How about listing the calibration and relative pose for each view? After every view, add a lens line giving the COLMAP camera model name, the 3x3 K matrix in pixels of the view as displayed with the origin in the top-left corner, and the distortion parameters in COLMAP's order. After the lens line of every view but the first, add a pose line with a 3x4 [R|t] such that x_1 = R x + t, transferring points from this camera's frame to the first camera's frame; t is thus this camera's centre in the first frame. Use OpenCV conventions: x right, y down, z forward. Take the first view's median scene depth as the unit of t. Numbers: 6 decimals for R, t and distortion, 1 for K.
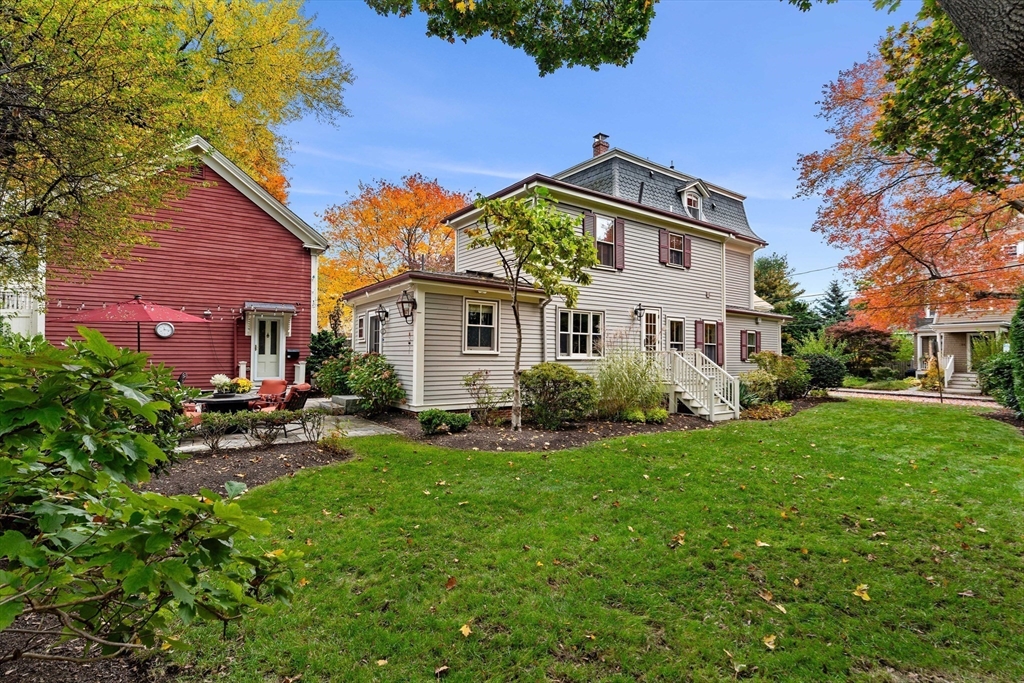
lens RADIAL K [[494.1, 0, 512.5], [0, 494.1, 344.8], [0, 0, 1]] dist [0.000399, 0.000014]
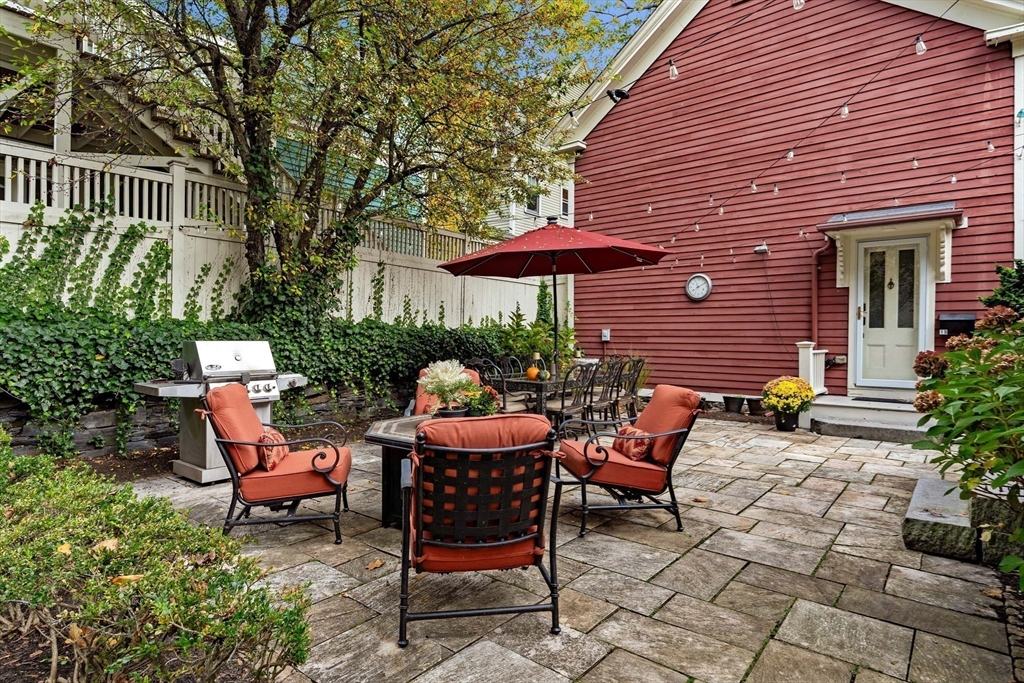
lens RADIAL K [[562.8, 0, 511.9], [0, 562.8, 341.6], [0, 0, 1]] dist [0.001133, 0.000030]
pose [[0.257237, 0.008030, -0.966315, -0.103168], [0.016871, 0.999776, 0.012799, 0.020124], [0.966201, -0.019595, 0.257044, 0.557589]]
